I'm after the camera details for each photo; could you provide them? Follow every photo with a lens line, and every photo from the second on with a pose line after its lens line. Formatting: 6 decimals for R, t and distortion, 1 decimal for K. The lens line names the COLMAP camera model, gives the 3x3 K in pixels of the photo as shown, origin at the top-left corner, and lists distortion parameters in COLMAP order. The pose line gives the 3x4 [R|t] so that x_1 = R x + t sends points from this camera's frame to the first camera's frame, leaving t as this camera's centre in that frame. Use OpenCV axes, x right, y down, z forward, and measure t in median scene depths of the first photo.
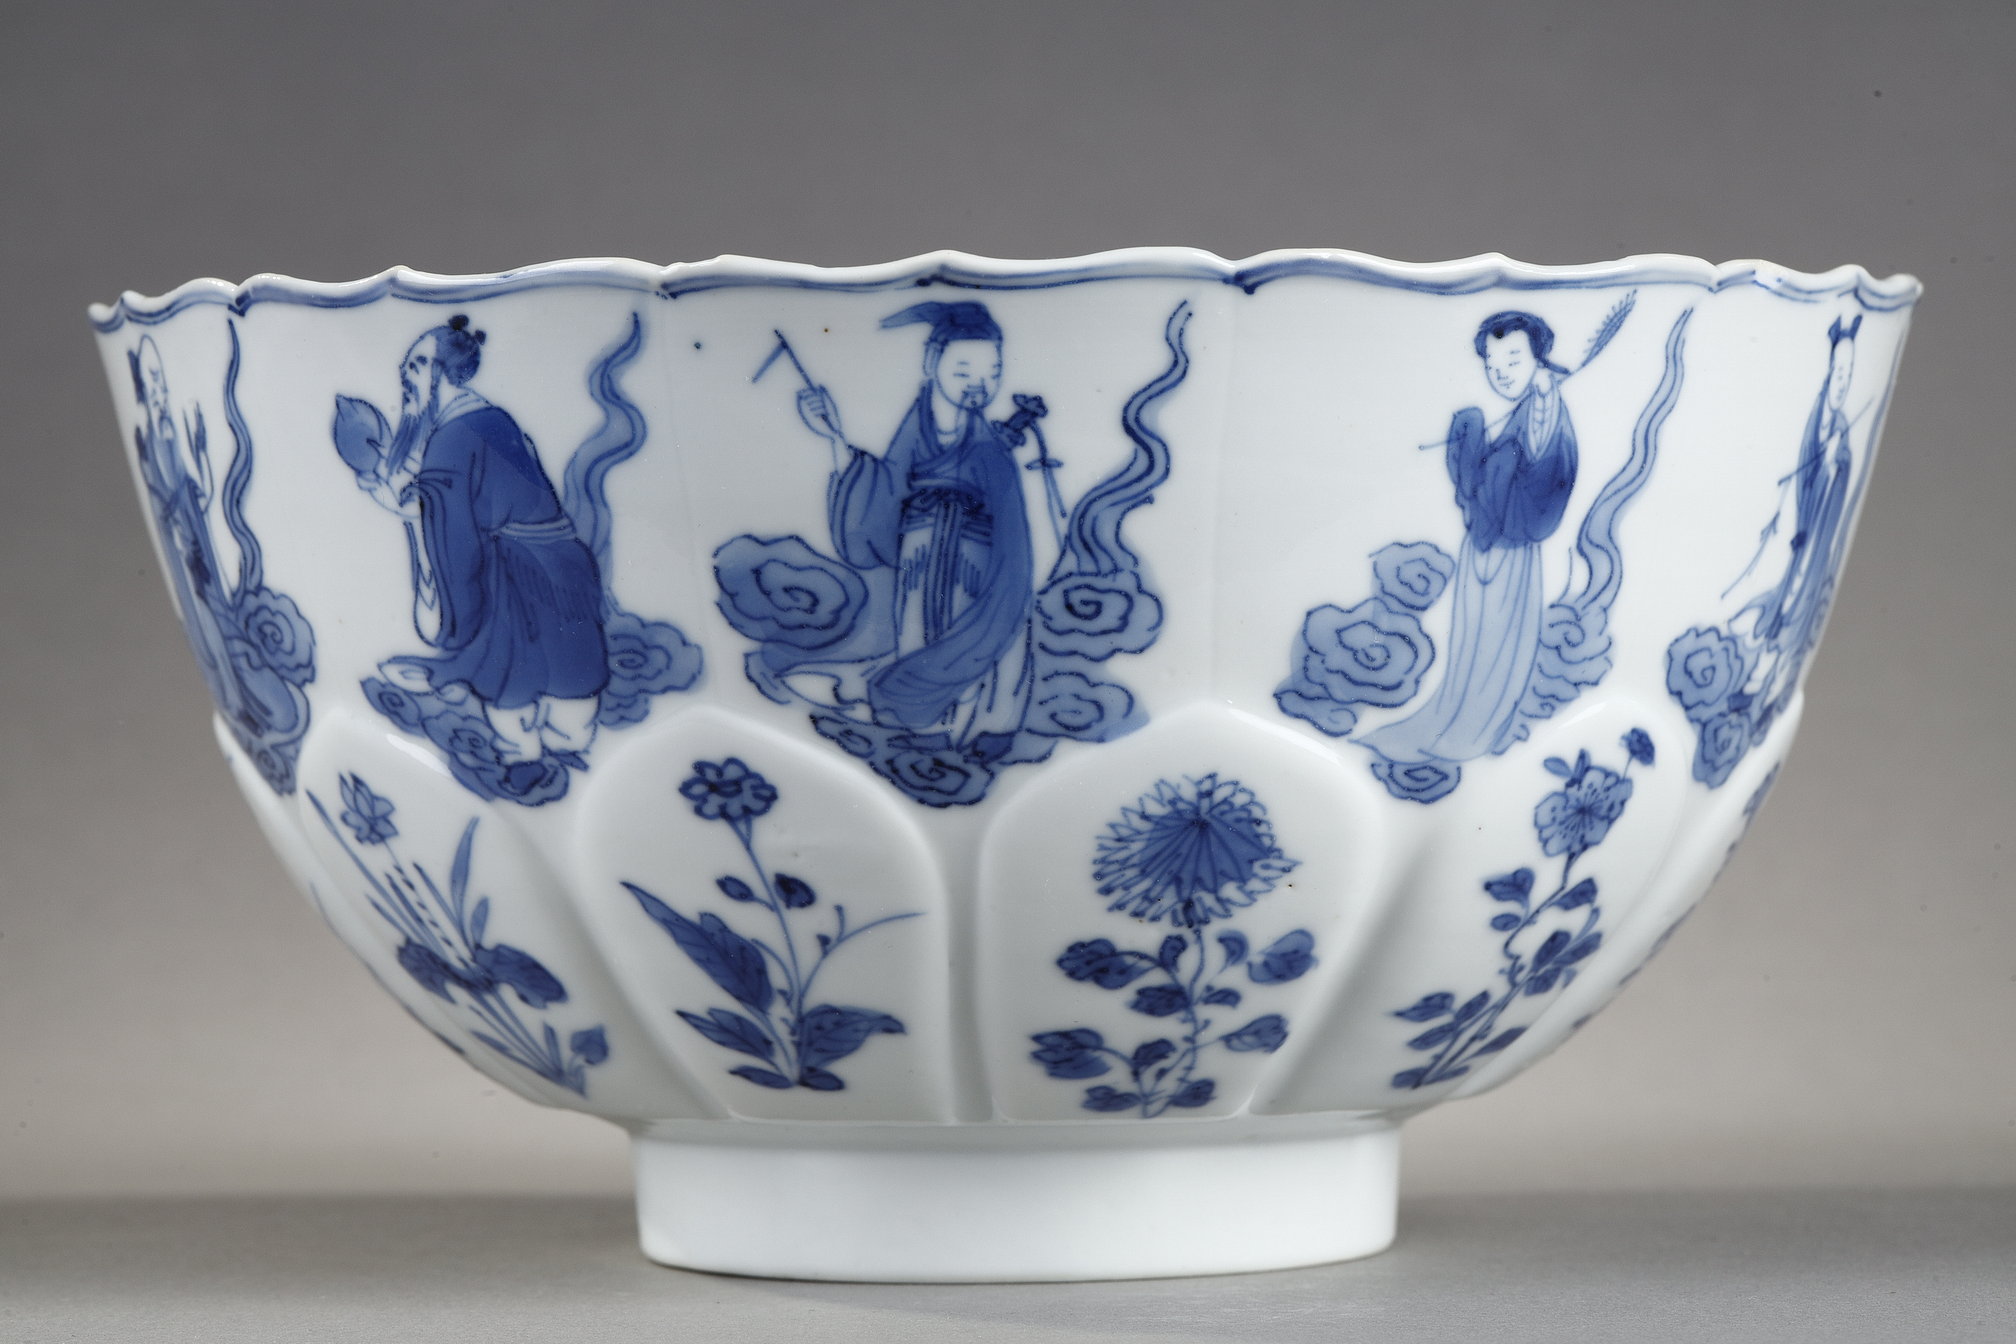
lens RADIAL K [[7292.9, 0, 1014.9], [0, 7292.9, 662.2], [0, 0, 1]] dist [-0.046932, 0.000000]
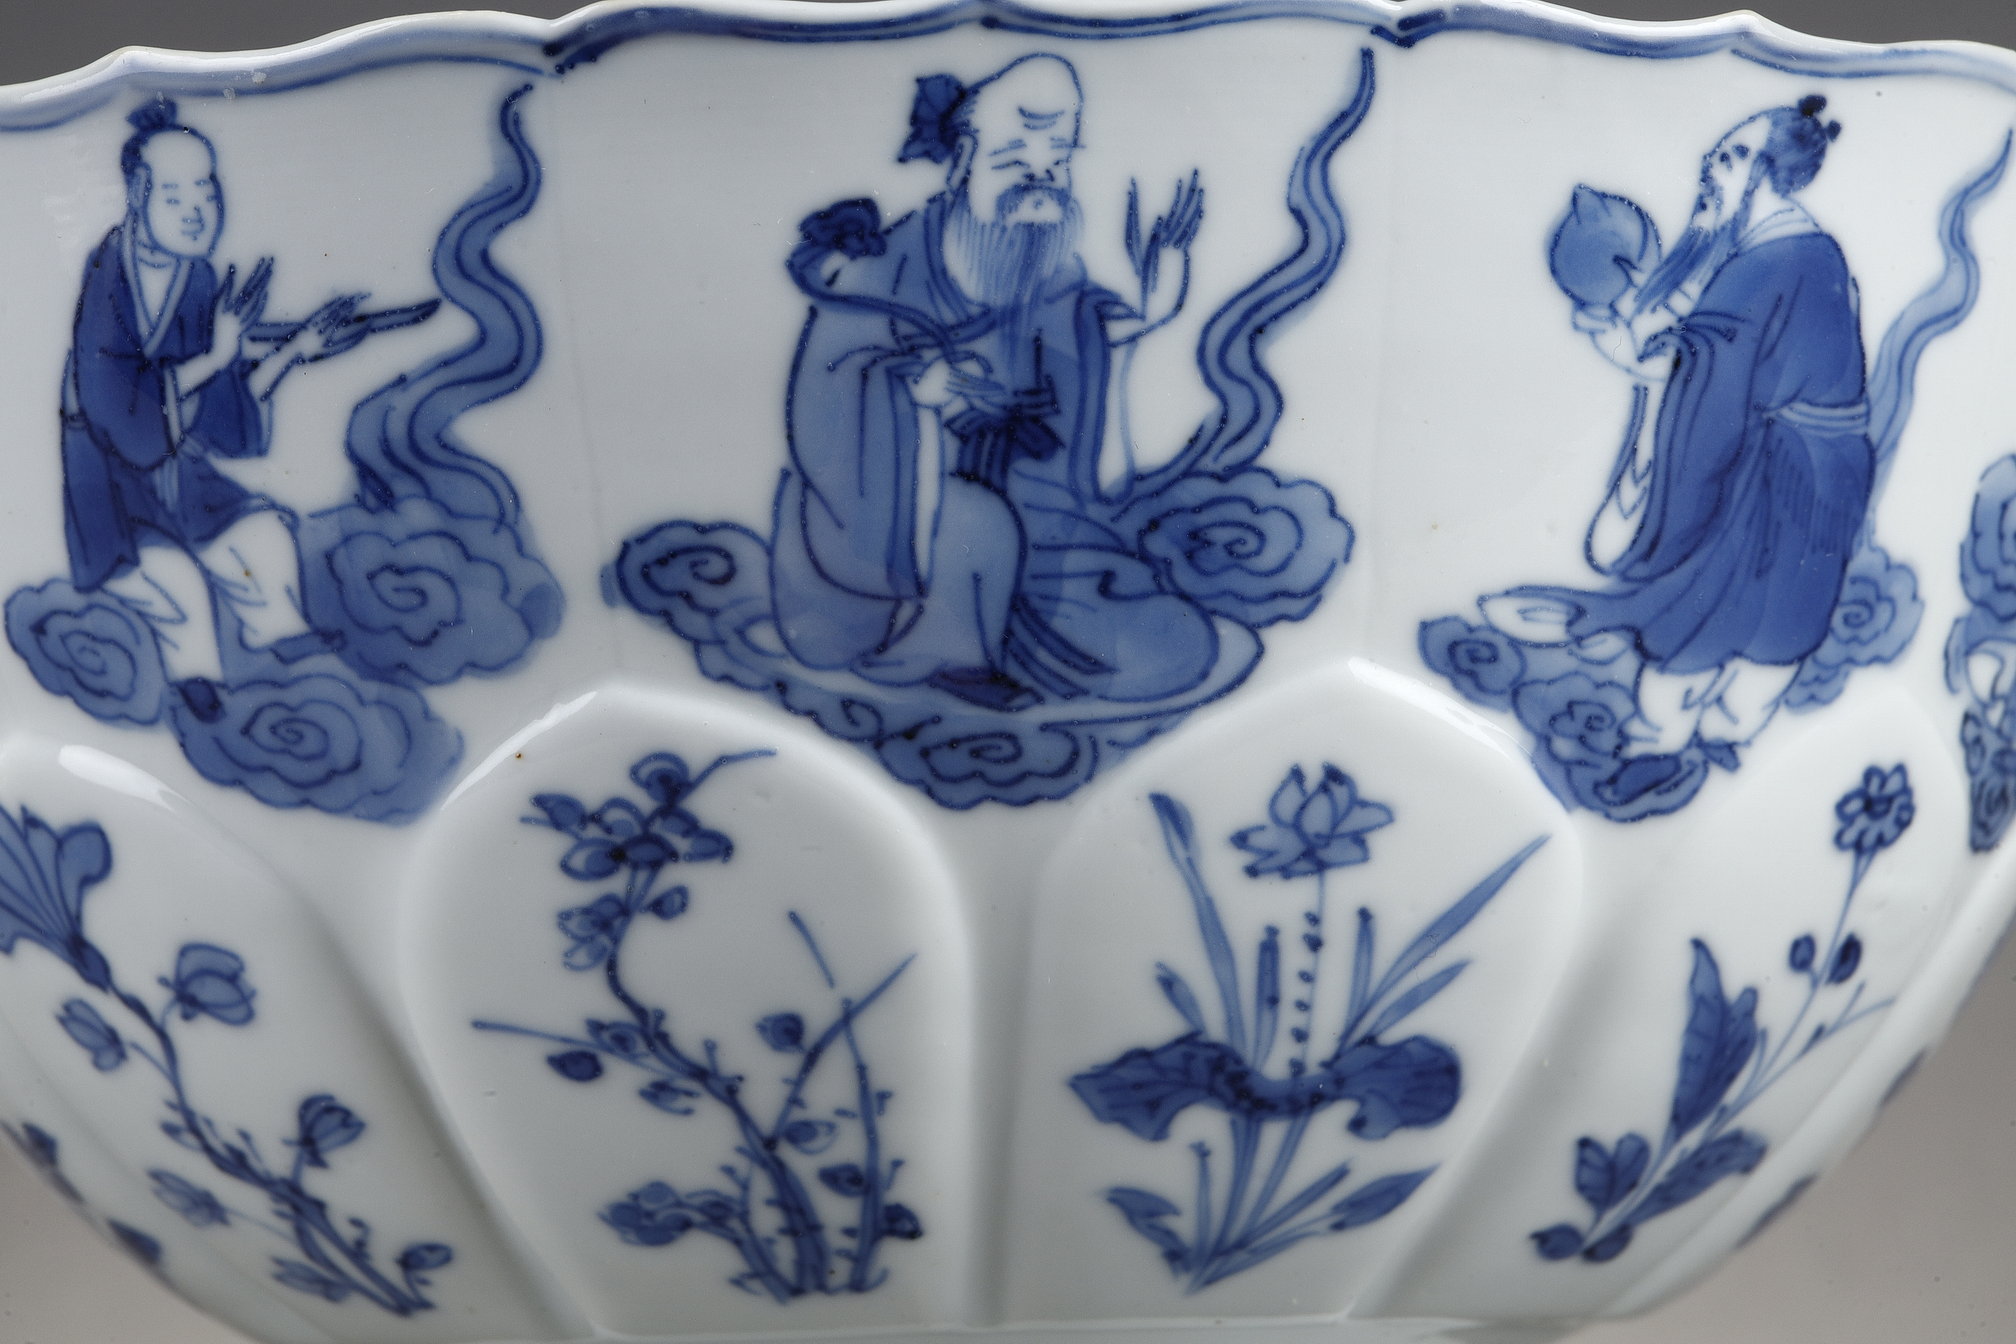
lens RADIAL K [[7292.9, 0, 1009.0], [0, 7292.9, 660.6], [0, 0, 1]] dist [-0.046932, 0.000000]
pose [[0.346189, 0.094408, 0.933402, -0.732406], [0.014773, 0.994252, -0.106042, 0.077021], [-0.938048, 0.050500, 0.342805, 0.822949]]
